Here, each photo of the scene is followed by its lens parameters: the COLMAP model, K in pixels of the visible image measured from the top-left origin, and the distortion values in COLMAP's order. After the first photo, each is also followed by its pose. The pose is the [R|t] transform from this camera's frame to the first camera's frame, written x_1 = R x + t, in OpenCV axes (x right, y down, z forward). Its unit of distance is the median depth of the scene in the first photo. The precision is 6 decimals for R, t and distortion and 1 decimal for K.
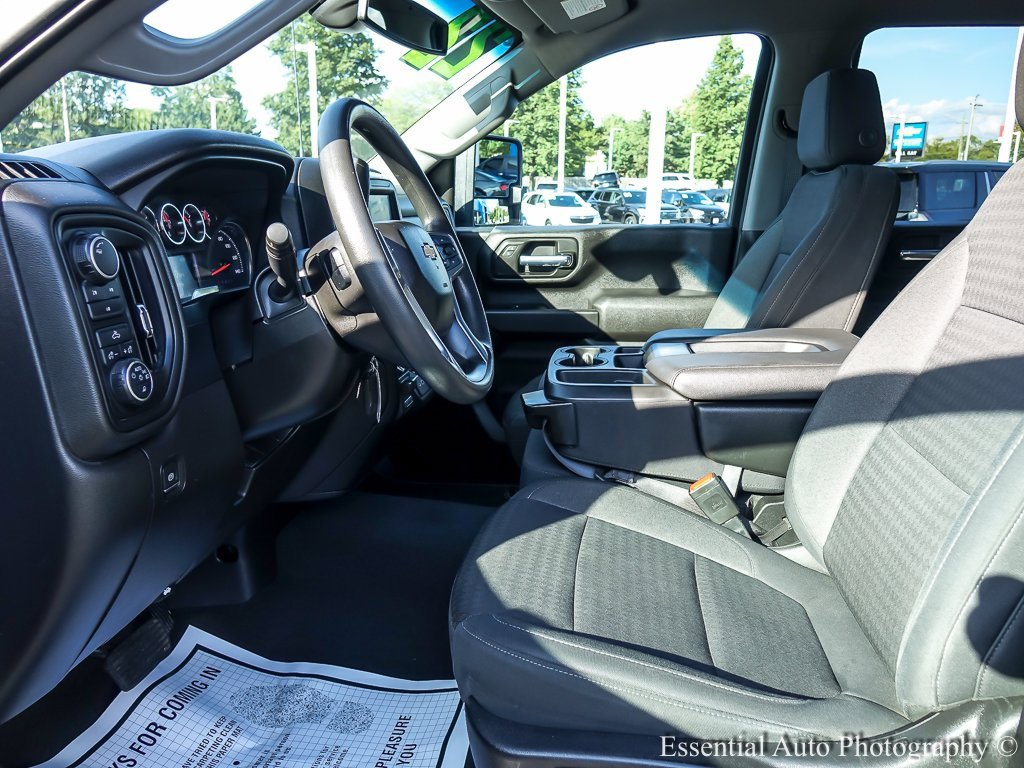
lens RADIAL K [[787.4, 0, 512.0], [0, 787.4, 384.0], [0, 0, 1]] dist [-0.005044, -0.004373]
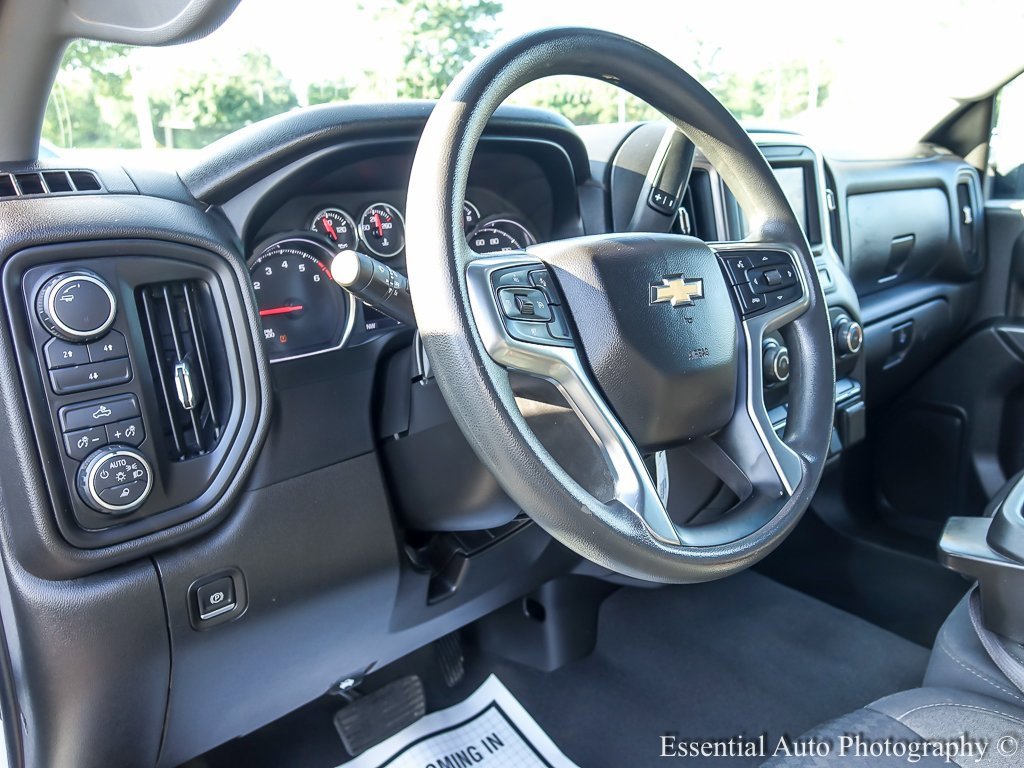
lens RADIAL K [[787.4, 0, 512.0], [0, 787.4, 384.0], [0, 0, 1]] dist [-0.005044, -0.004373]
pose [[0.761137, 0.144773, -0.632227, 0.135374], [-0.111052, 0.989465, 0.092881, -0.116301], [0.639013, -0.000485, 0.769196, 0.410022]]
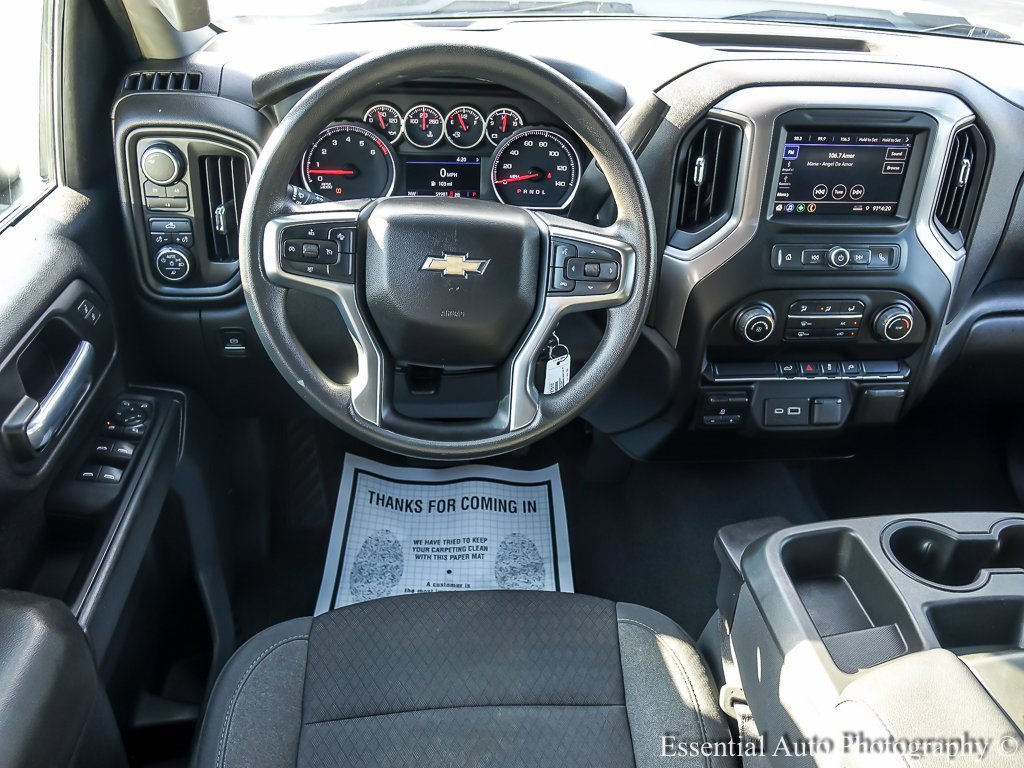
lens RADIAL K [[787.4, 0, 512.0], [0, 787.4, 384.0], [0, 0, 1]] dist [-0.005044, -0.004373]
pose [[0.229538, 0.560765, -0.795522, 0.473680], [-0.275155, 0.821390, 0.499607, -0.385193], [0.933596, 0.104213, 0.342838, 0.659368]]
